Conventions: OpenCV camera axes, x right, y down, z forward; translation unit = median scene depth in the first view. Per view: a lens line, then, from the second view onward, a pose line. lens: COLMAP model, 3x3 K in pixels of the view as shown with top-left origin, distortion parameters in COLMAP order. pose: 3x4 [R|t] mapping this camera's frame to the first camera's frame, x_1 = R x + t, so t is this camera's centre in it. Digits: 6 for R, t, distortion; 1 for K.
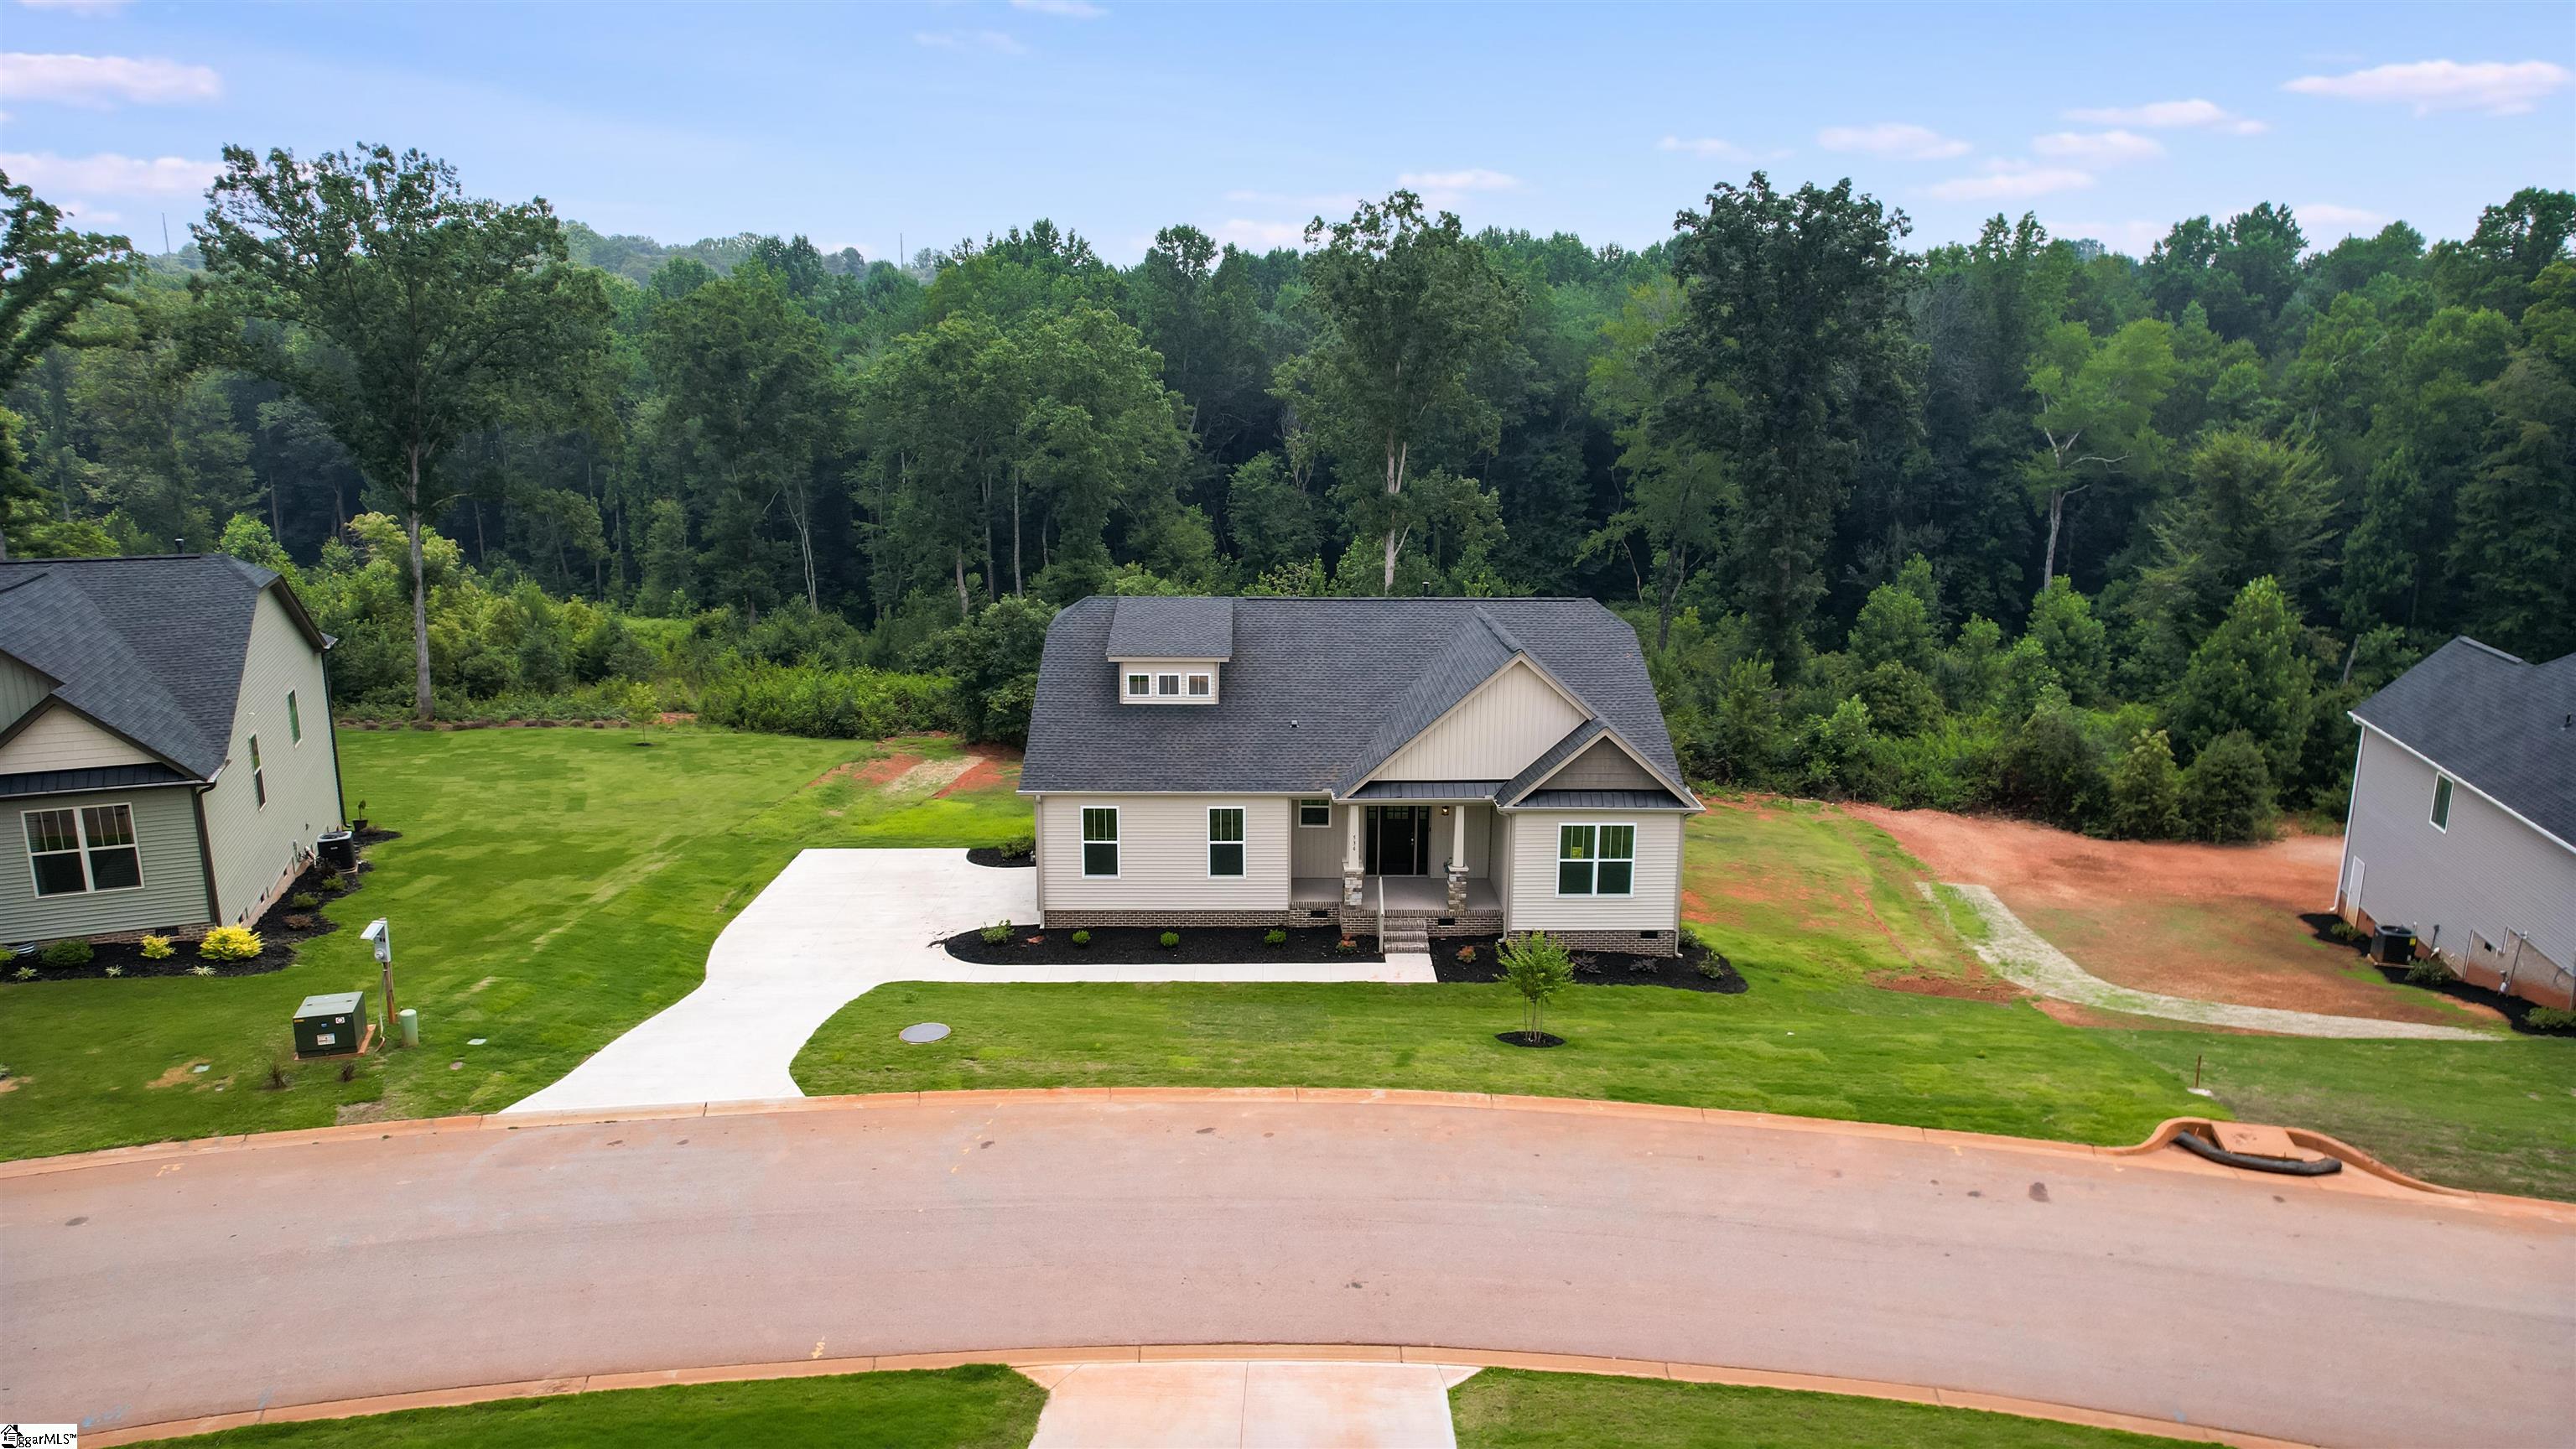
lens RADIAL K [[1656.5, 0, 1288.0], [0, 1656.5, 724.5], [0, 0, 1]] dist [-0.081904, 0.070920]
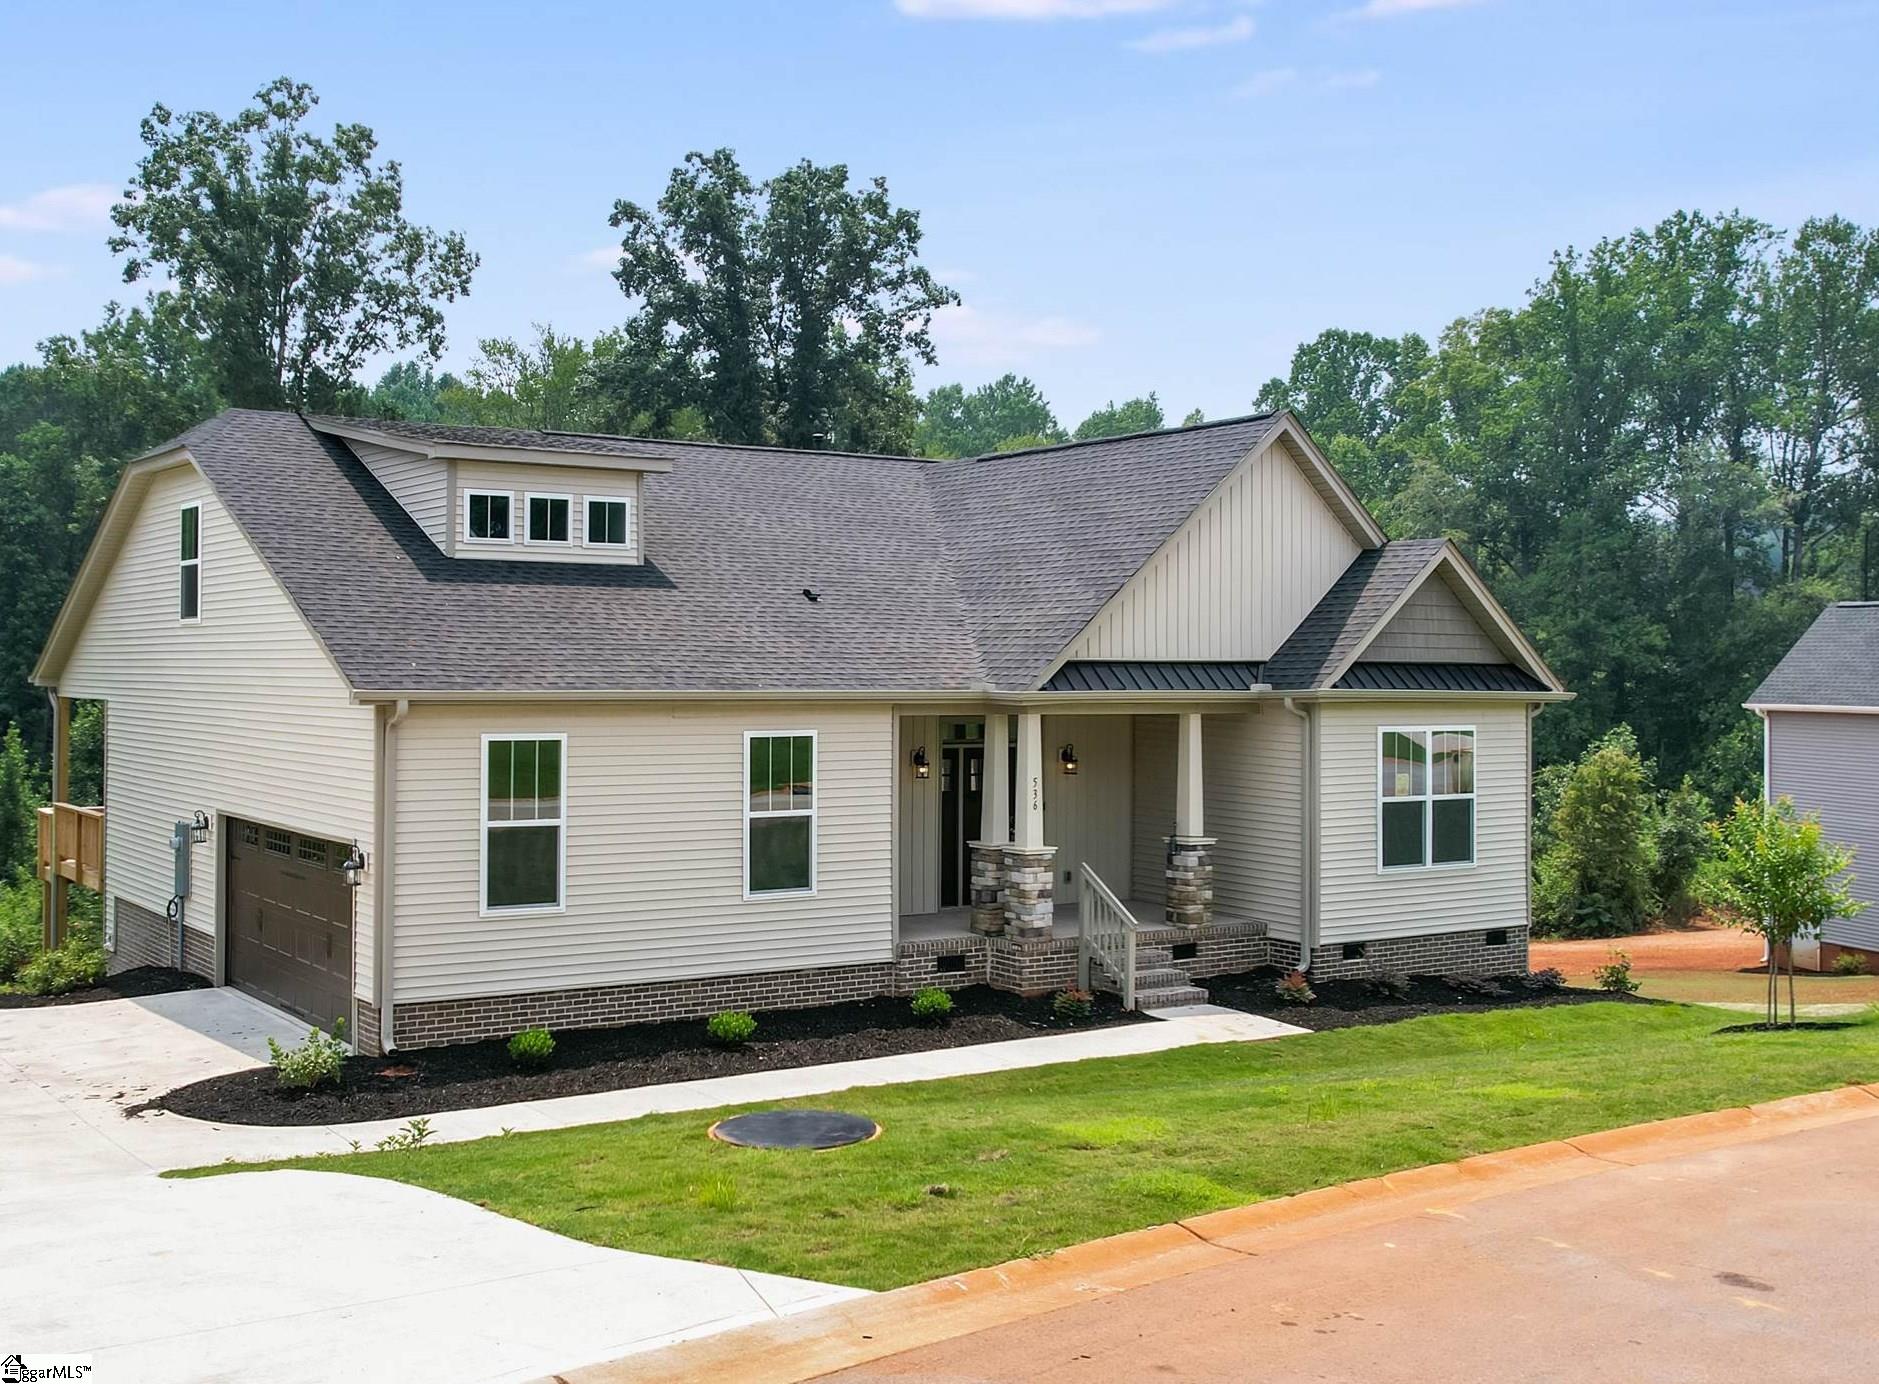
lens RADIAL K [[2010.8, 0, 798.5], [0, 2010.8, 691.4], [0, 0, 1]] dist [-0.070369, 0.000173]
pose [[0.860753, -0.006347, 0.508983, -0.312966], [0.107329, 0.979705, -0.169289, 0.132101], [-0.497579, 0.200344, 0.843965, 0.528547]]
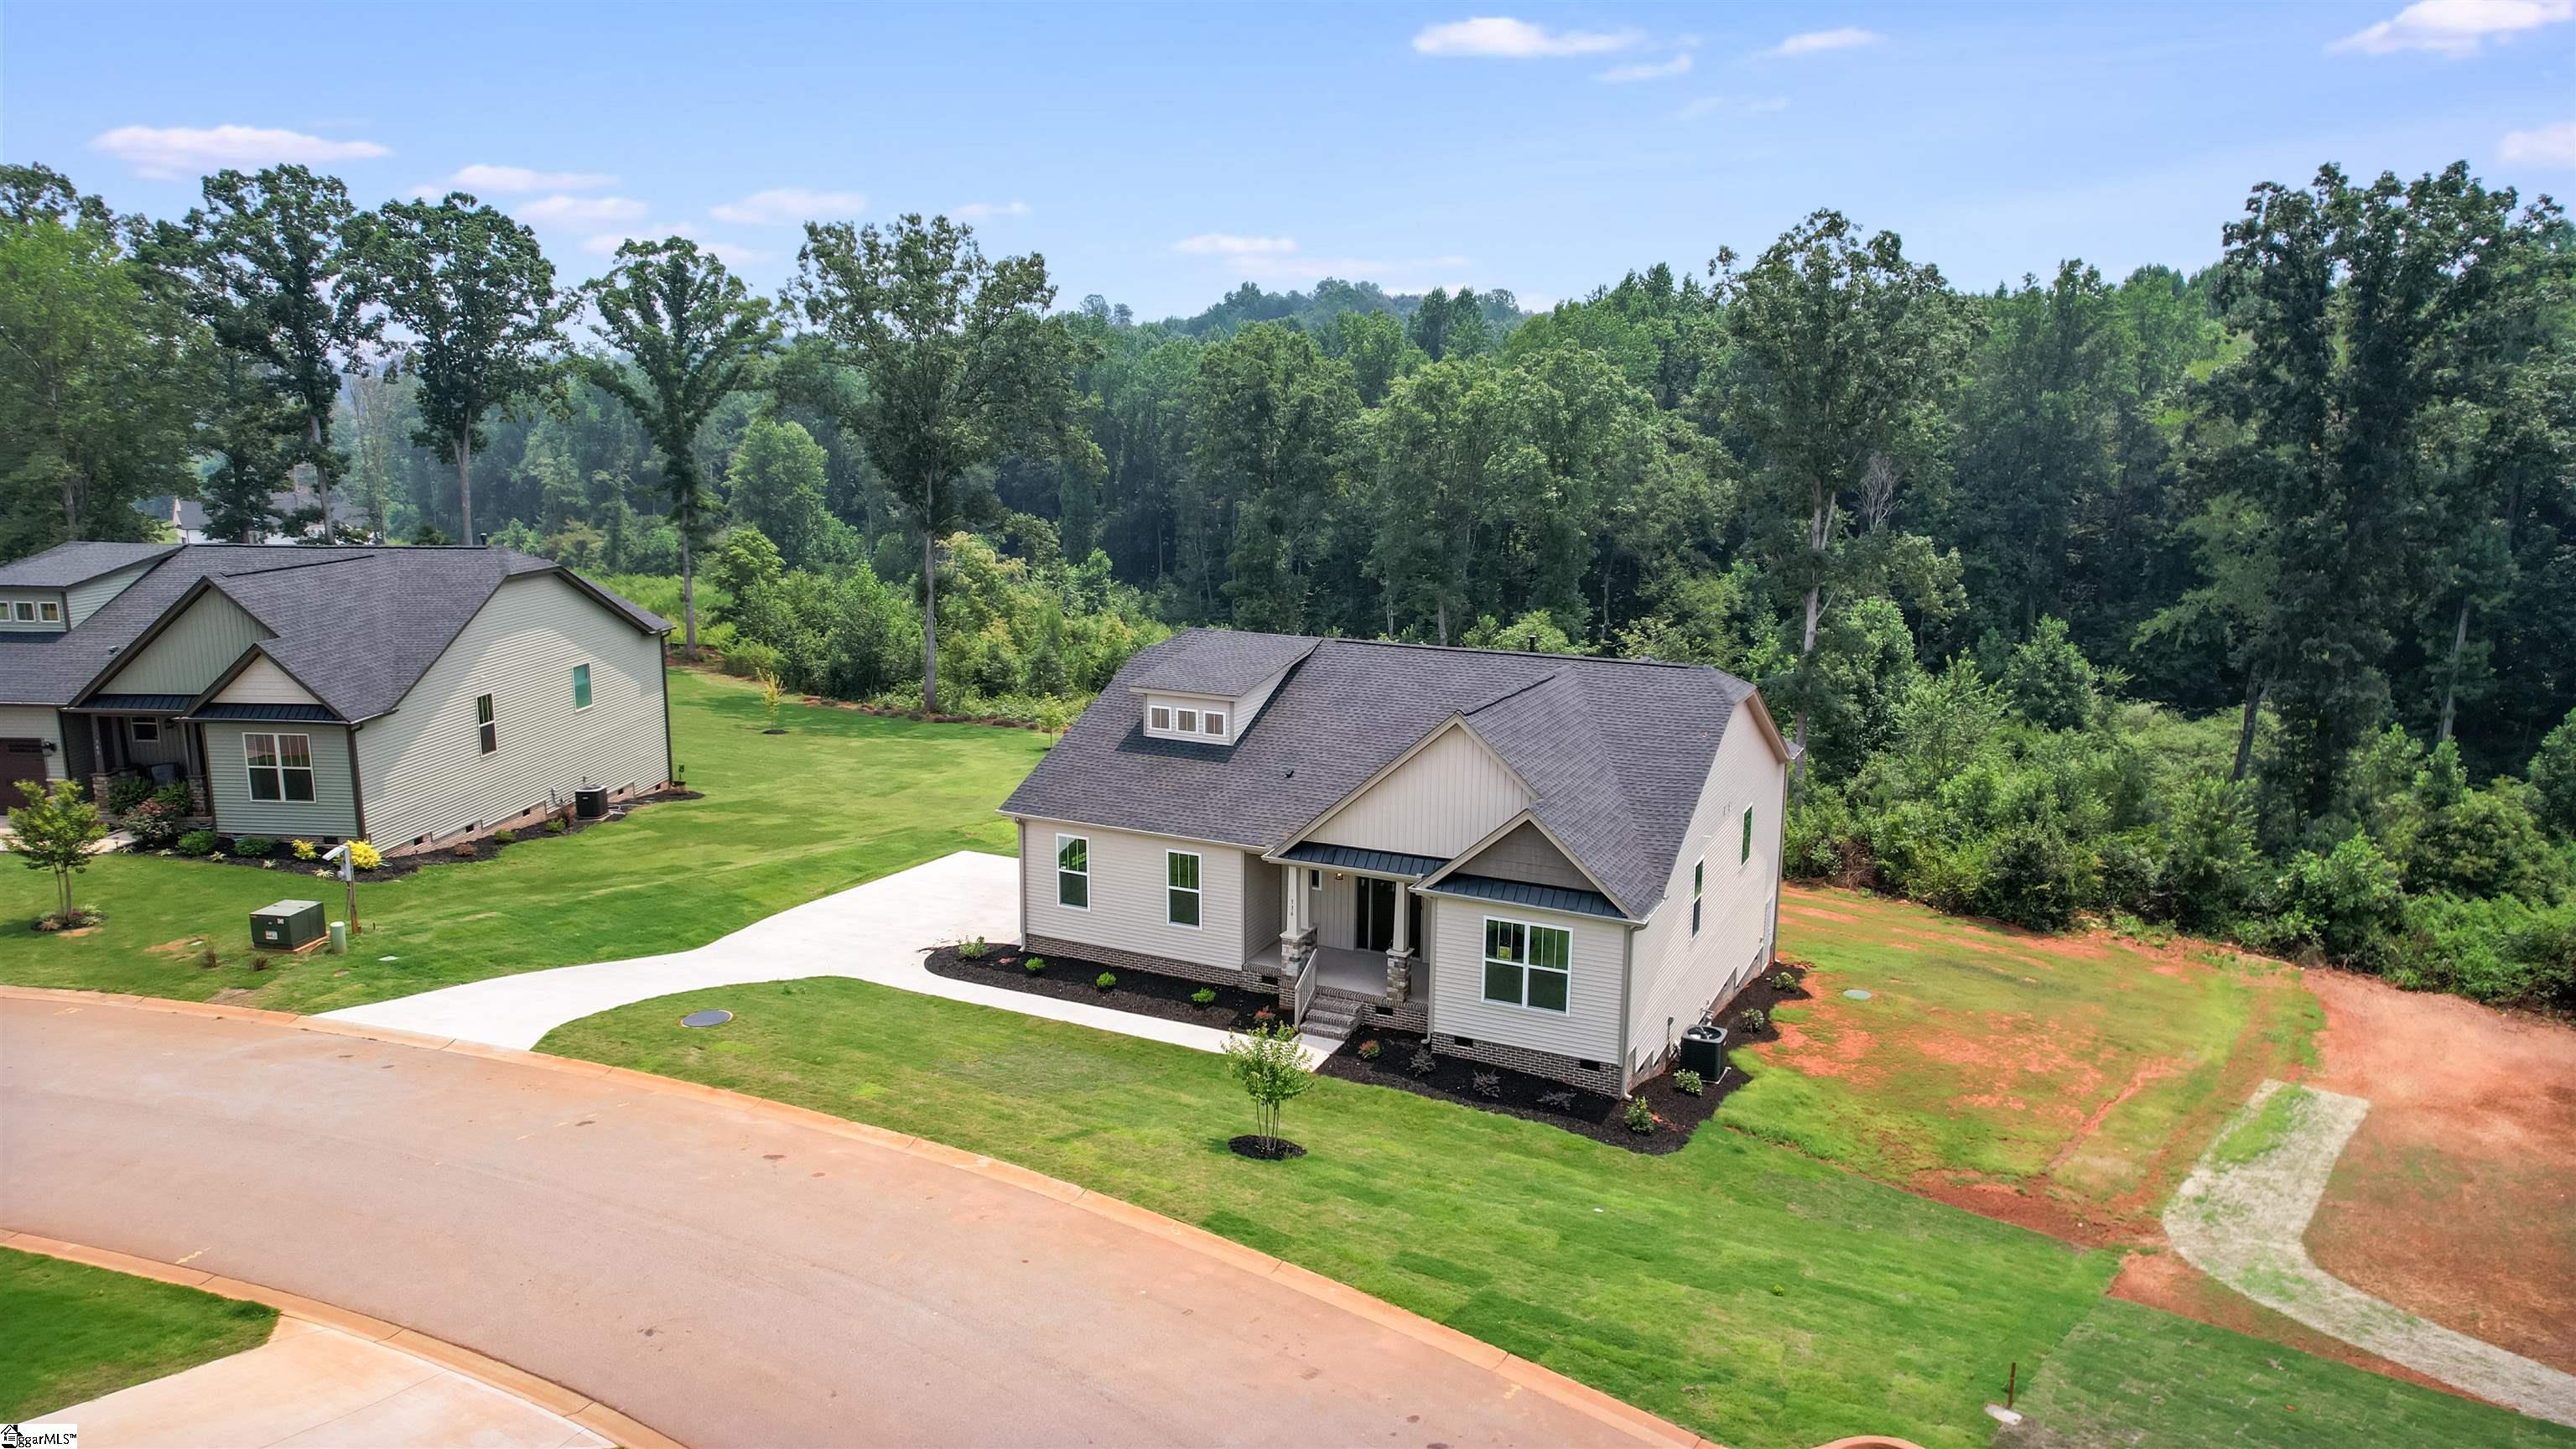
lens RADIAL K [[1656.5, 0, 1288.0], [0, 1656.5, 724.5], [0, 0, 1]] dist [-0.081904, 0.070920]
pose [[0.888406, 0.086964, -0.450747, 0.435653], [-0.101123, 0.994847, -0.007372, -0.021797], [0.447783, 0.052130, 0.892621, 0.176114]]
